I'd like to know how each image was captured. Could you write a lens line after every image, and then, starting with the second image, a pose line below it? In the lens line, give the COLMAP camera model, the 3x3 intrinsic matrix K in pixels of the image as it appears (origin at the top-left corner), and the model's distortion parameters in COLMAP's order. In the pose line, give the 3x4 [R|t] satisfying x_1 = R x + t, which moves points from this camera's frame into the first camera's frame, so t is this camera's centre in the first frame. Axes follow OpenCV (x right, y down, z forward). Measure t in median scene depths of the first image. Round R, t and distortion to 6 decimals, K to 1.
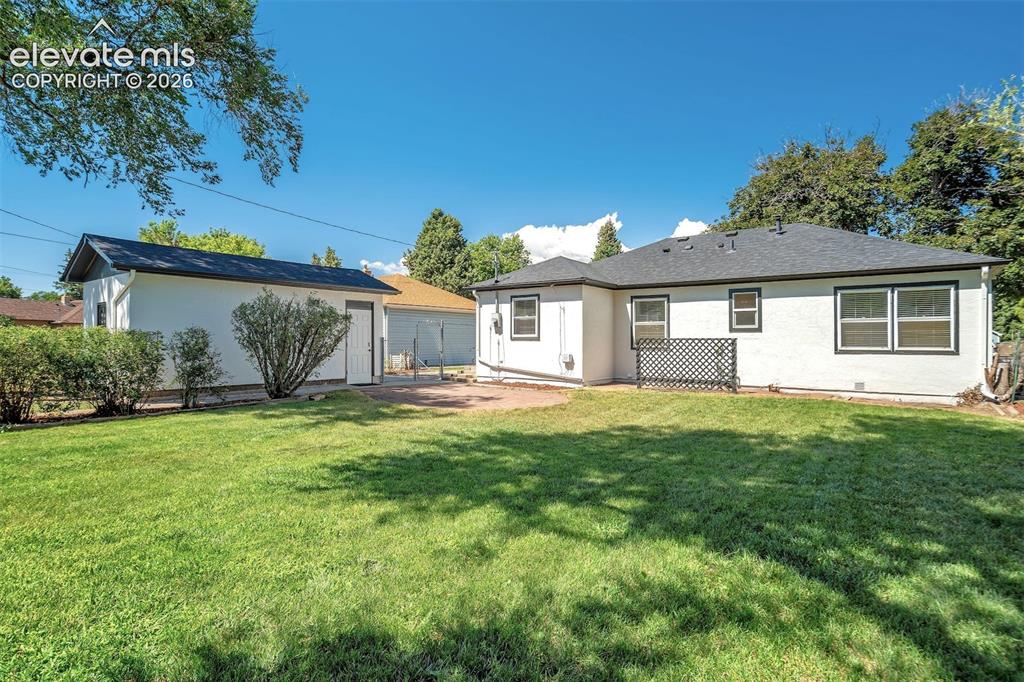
lens RADIAL K [[515.8, 0, 512.0], [0, 515.8, 341.0], [0, 0, 1]] dist [0.003604, 0.001135]
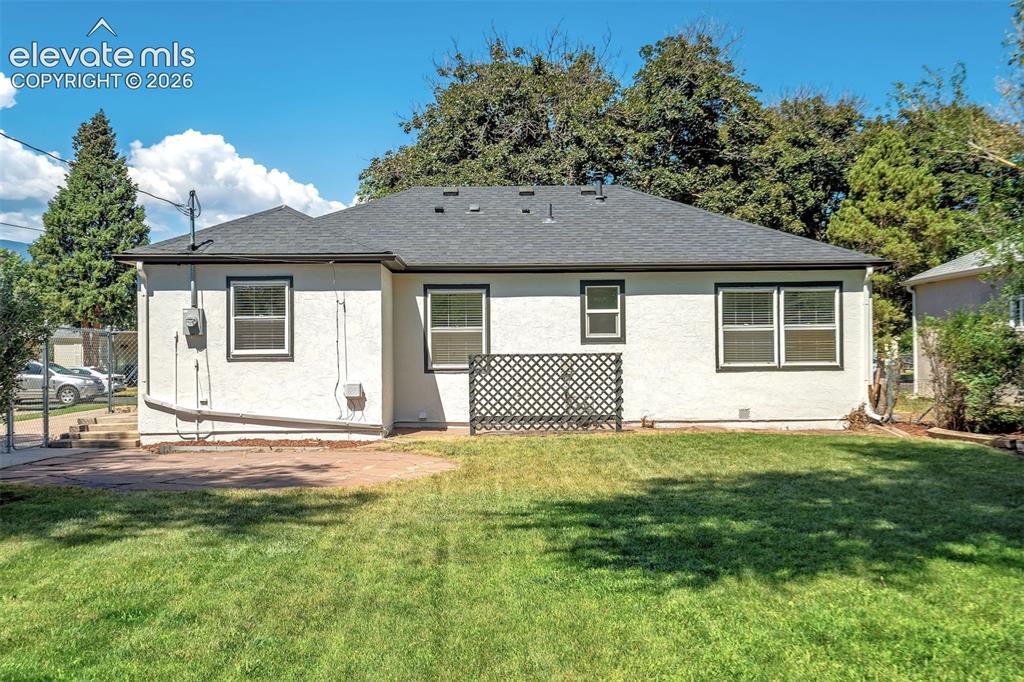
lens RADIAL K [[1012.5, 0, 491.1], [0, 1012.5, 343.8], [0, 0, 1]] dist [0.060234, 0.004258]
pose [[0.807456, -0.005198, 0.589904, -0.454419], [0.013459, 0.999863, -0.009612, -0.006008], [-0.589774, 0.015701, 0.807416, 0.000961]]
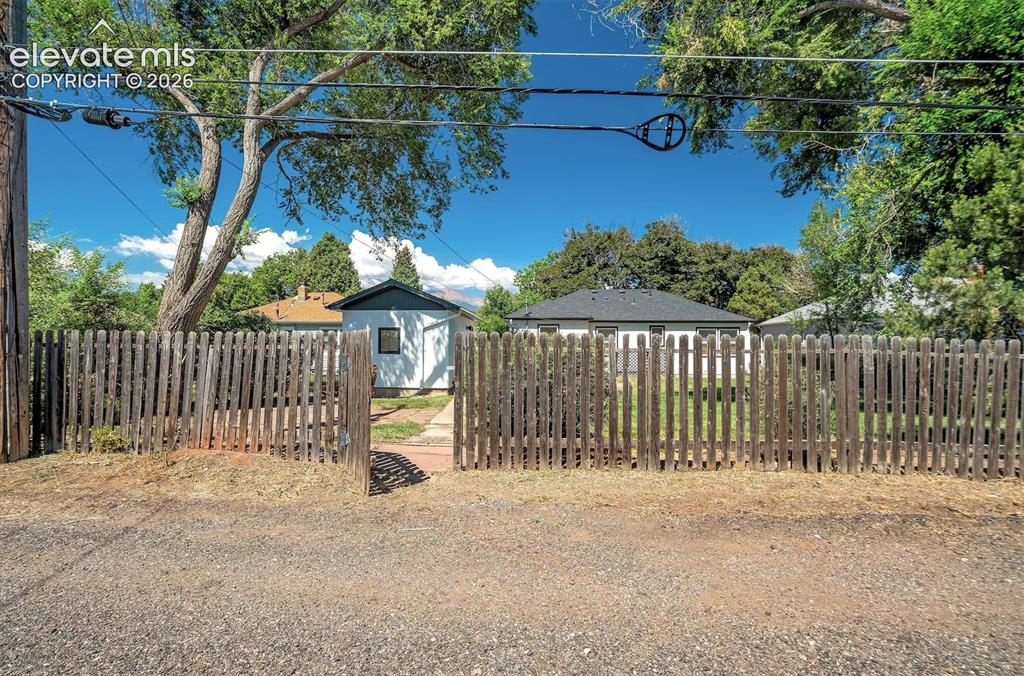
lens RADIAL K [[492.6, 0, 512.2], [0, 492.6, 344.1], [0, 0, 1]] dist [-0.014895, 0.001208]
pose [[0.840788, 0.001557, 0.541362, -1.056268], [0.003040, 0.999967, -0.007597, -0.015815], [-0.541356, 0.008033, 0.840755, -0.309298]]
